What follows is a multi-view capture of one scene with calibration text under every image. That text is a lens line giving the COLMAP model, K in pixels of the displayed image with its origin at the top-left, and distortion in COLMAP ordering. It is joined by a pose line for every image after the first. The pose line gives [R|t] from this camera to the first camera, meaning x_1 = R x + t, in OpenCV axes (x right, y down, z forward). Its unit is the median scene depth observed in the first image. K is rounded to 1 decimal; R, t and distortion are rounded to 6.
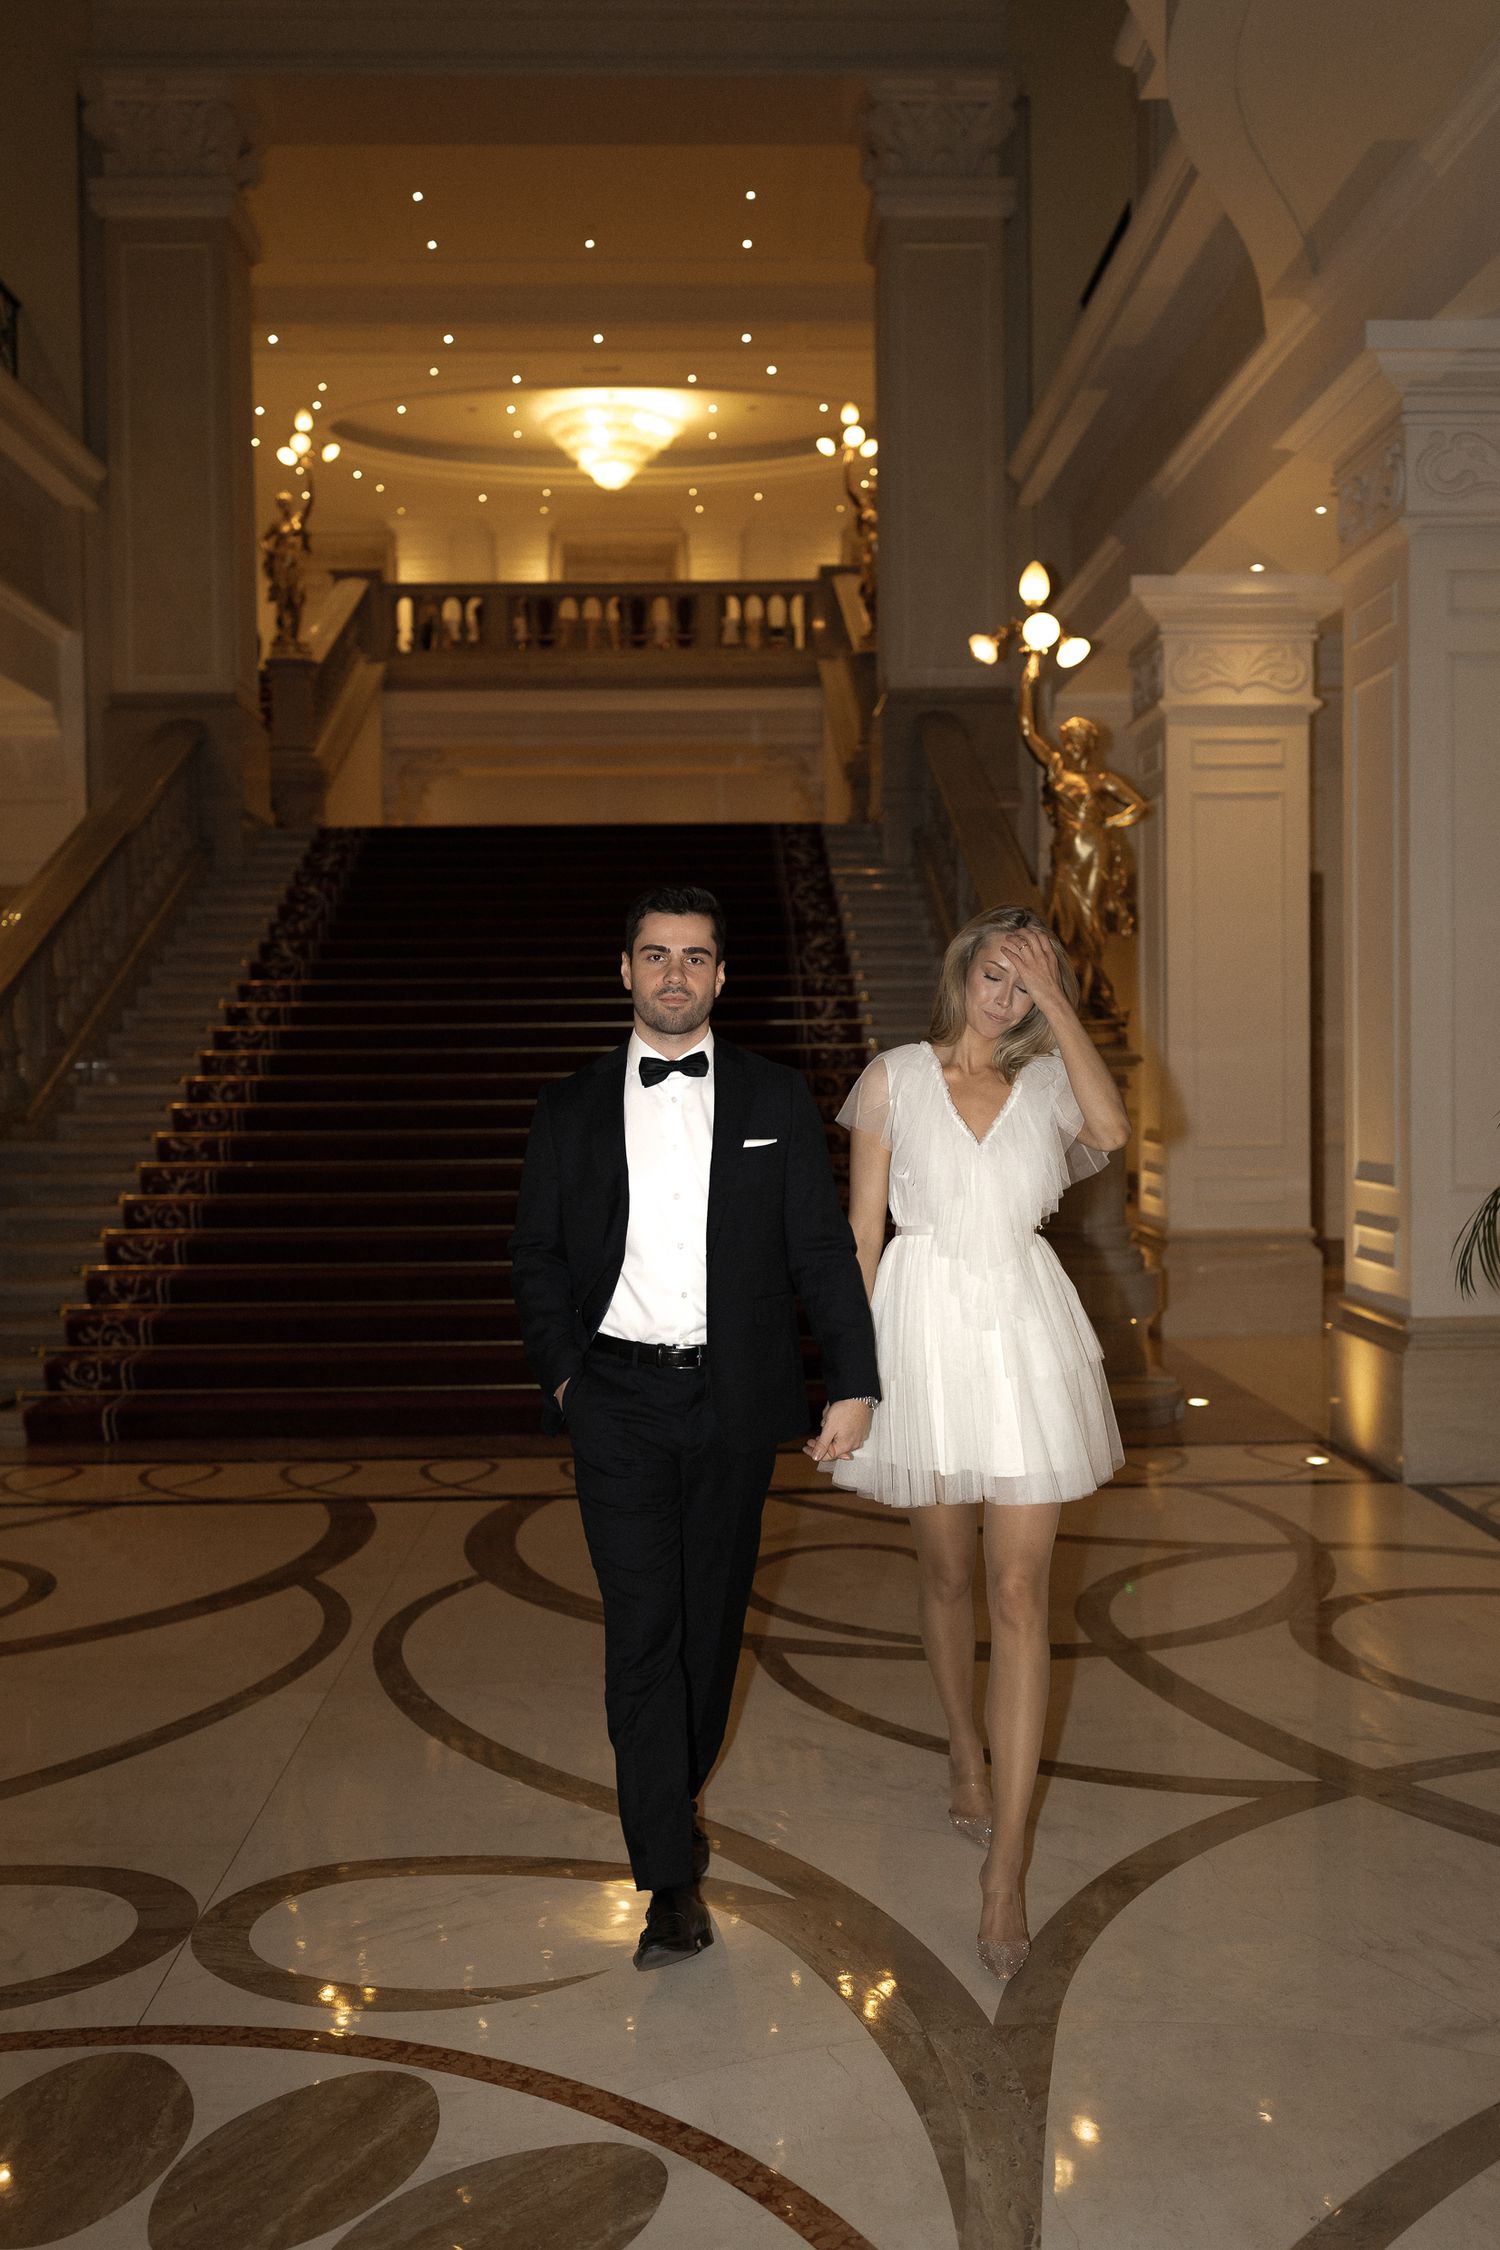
lens RADIAL K [[2124.0, 0, 757.1], [0, 2124.0, 1119.3], [0, 0, 1]] dist [0.006352, -0.018962]
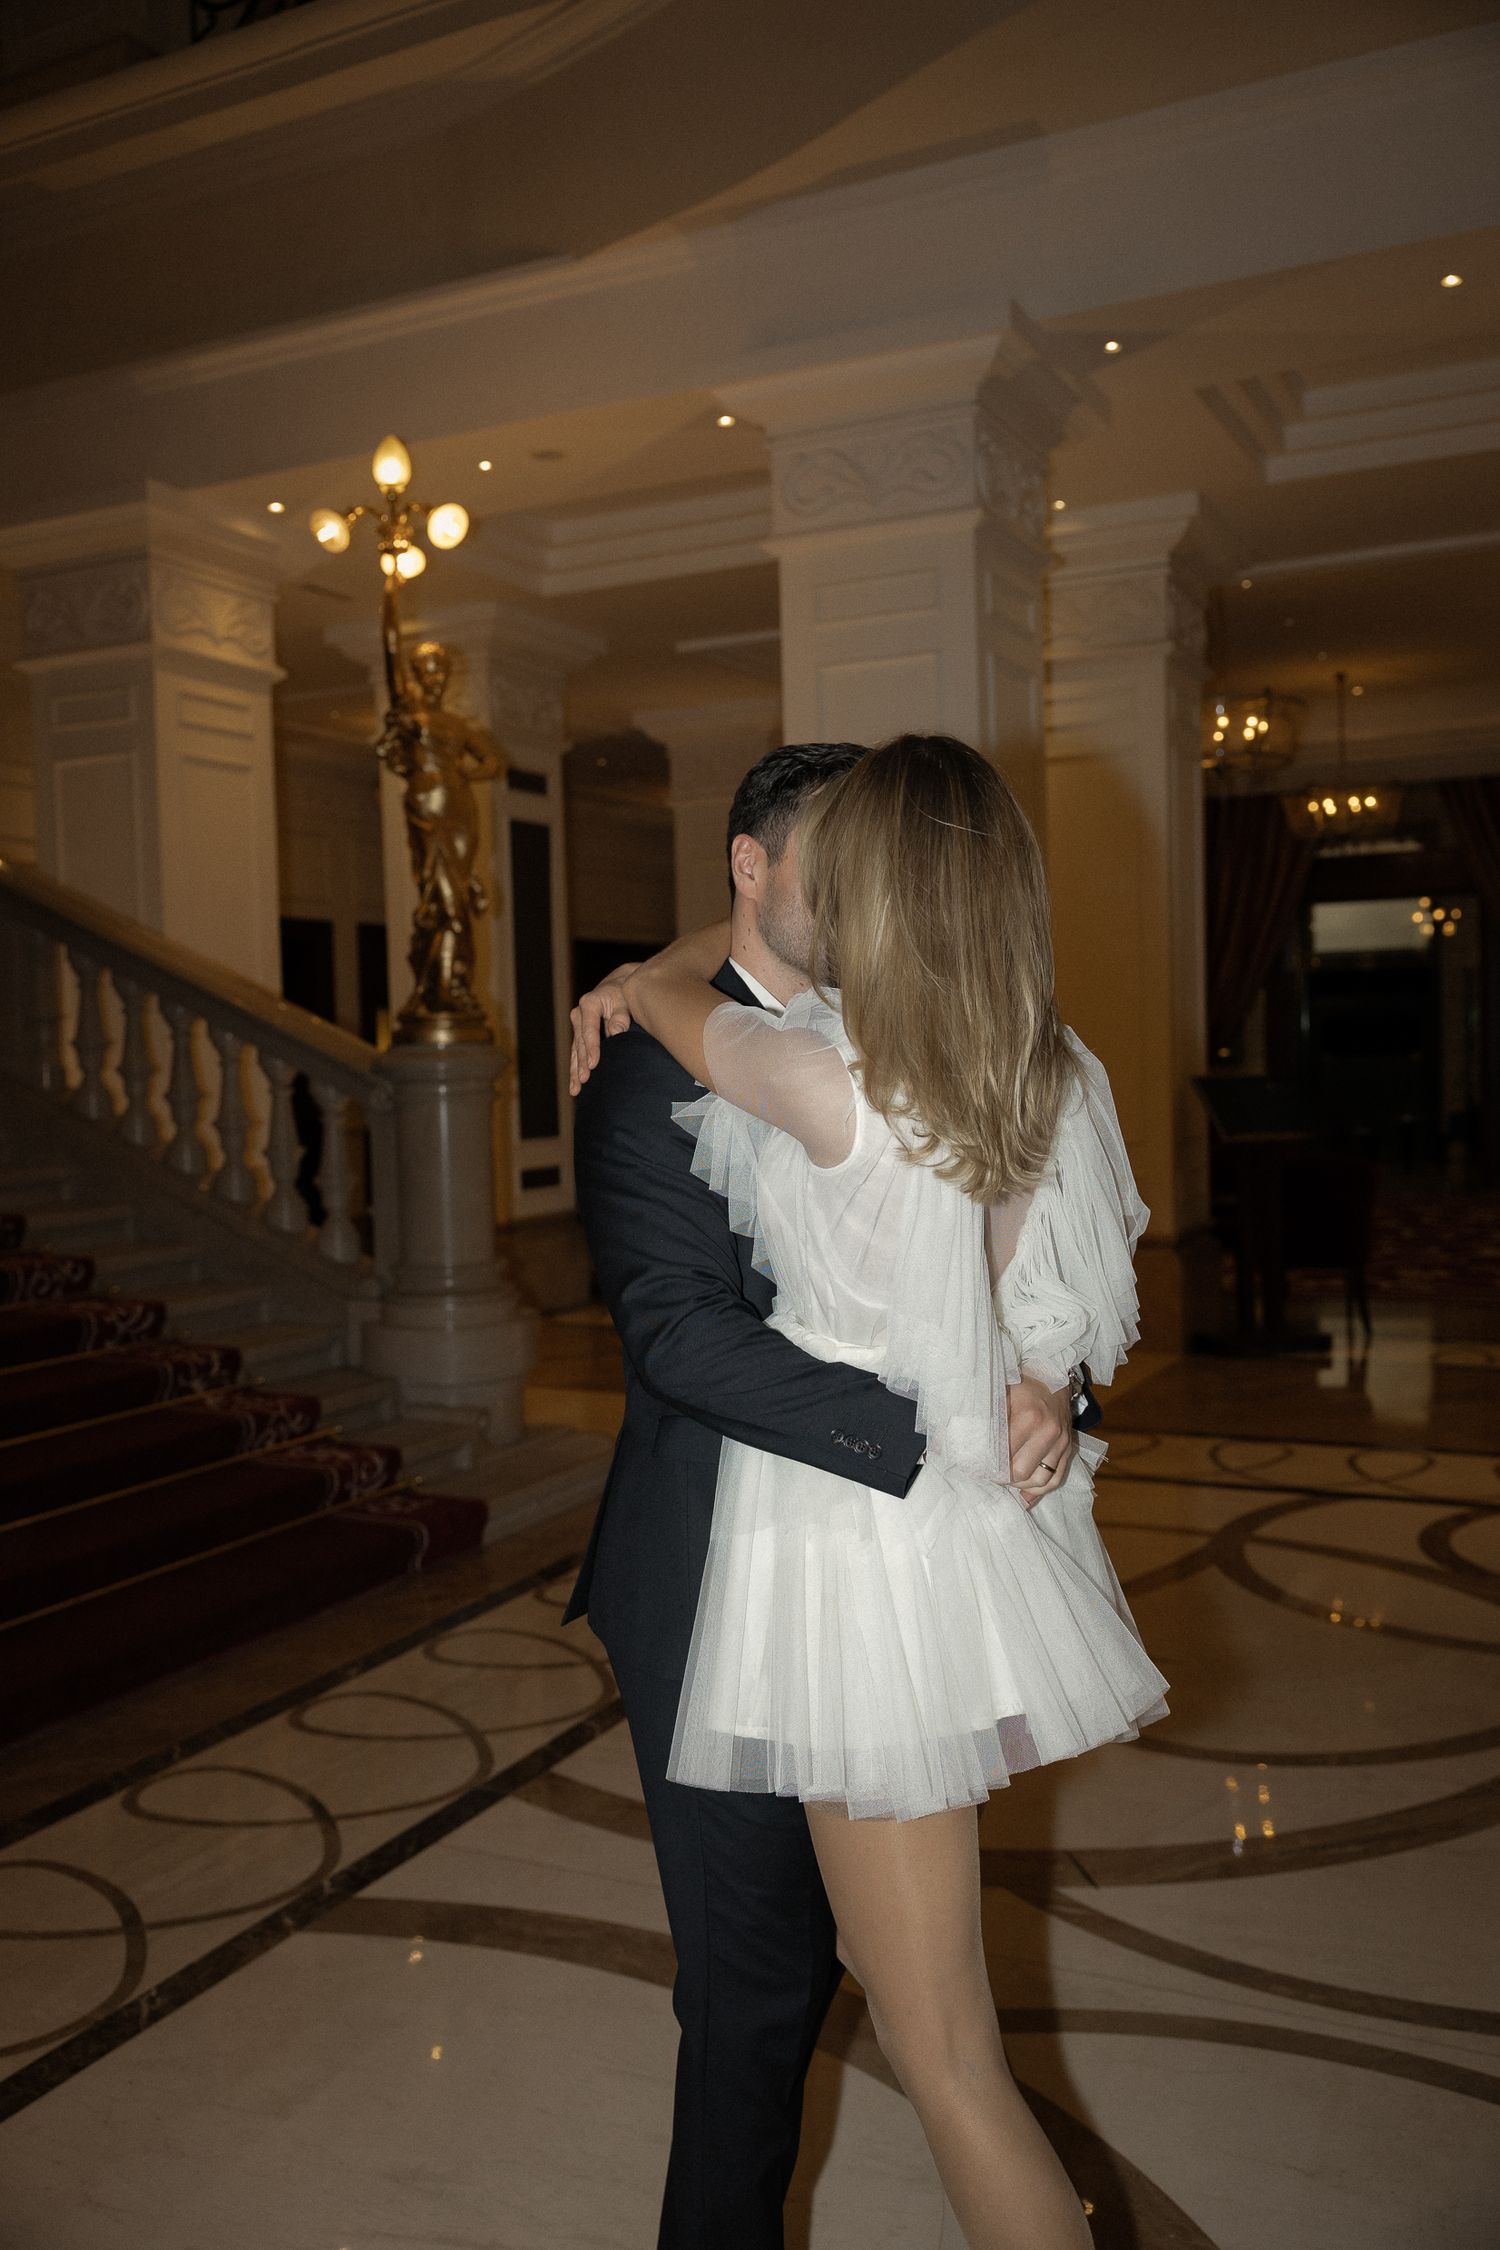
lens RADIAL K [[1885.7, 0, 759.9], [0, 1885.7, 1125.2], [0, 0, 1]] dist [-0.003538, 0.002500]
pose [[0.475760, -0.040618, 0.878637, -0.272120], [0.045067, 0.998747, 0.021767, -0.009044], [-0.878420, 0.029242, 0.476994, 0.342312]]
